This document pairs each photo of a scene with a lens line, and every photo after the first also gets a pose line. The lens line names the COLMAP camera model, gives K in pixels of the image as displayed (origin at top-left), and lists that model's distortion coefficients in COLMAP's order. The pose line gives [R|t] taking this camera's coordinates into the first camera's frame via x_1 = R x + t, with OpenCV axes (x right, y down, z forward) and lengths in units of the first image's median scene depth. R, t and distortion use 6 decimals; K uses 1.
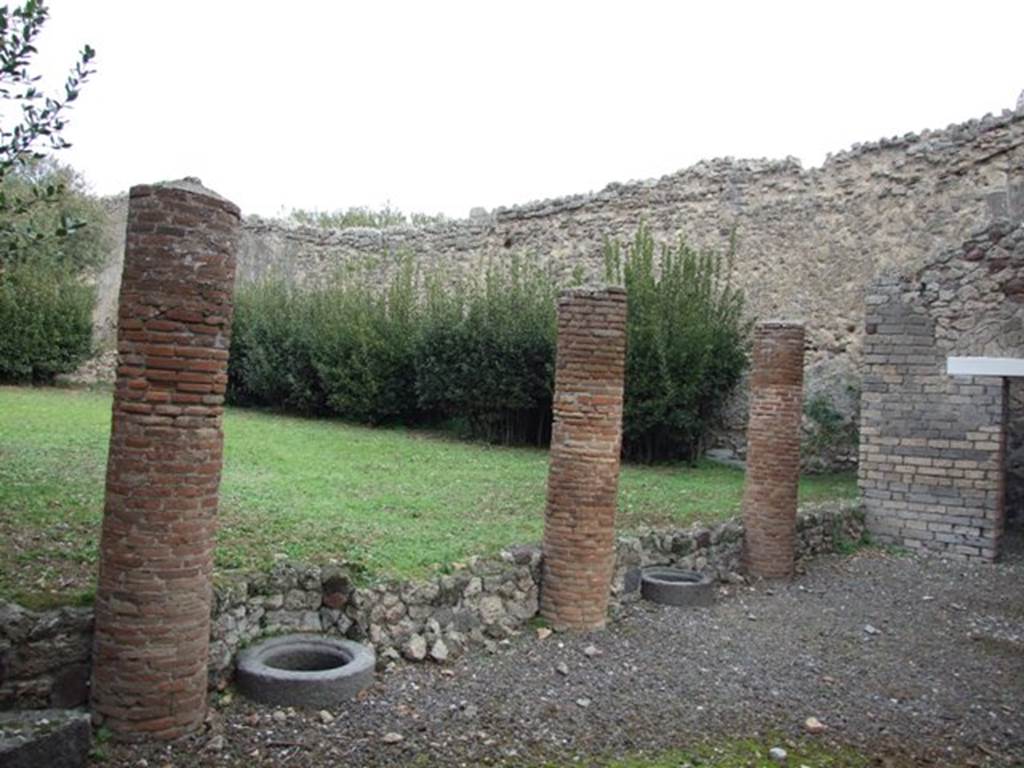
lens RADIAL K [[816.3, 0, 512.6], [0, 816.3, 376.1], [0, 0, 1]] dist [-0.068329, 0.067547]
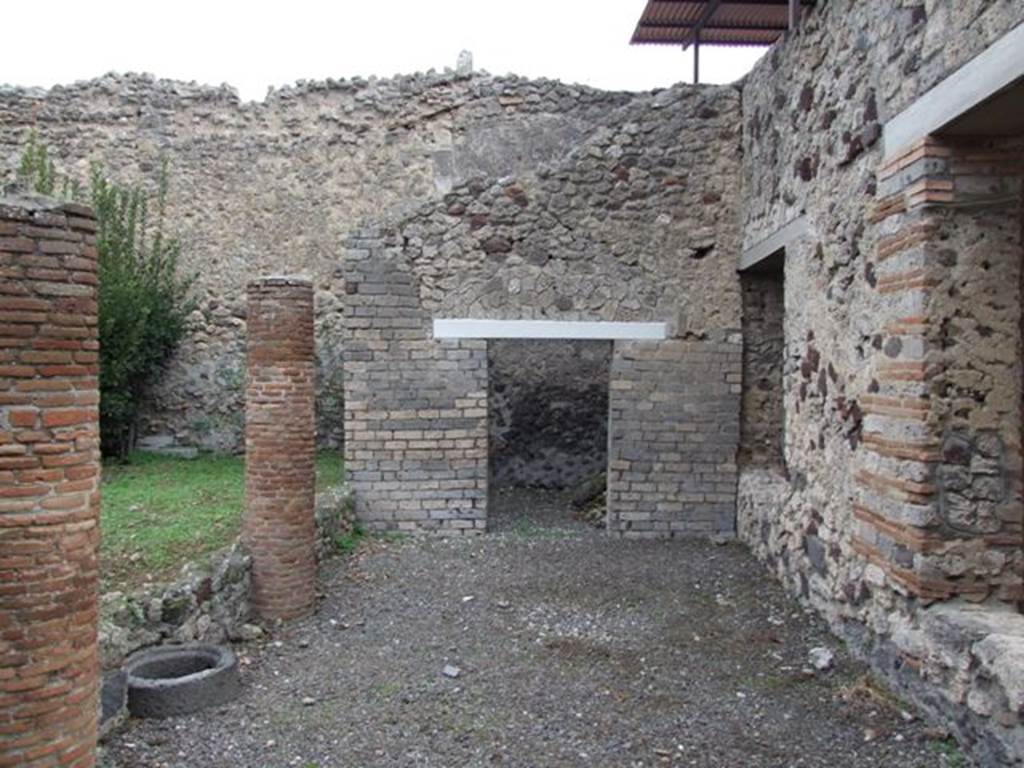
lens RADIAL K [[816.3, 0, 512.6], [0, 816.3, 376.1], [0, 0, 1]] dist [-0.068329, 0.067547]
pose [[0.749768, -0.060537, 0.658926, -0.008692], [0.028692, 0.997844, 0.059027, -0.011539], [-0.661079, -0.025351, 0.749888, 0.244325]]
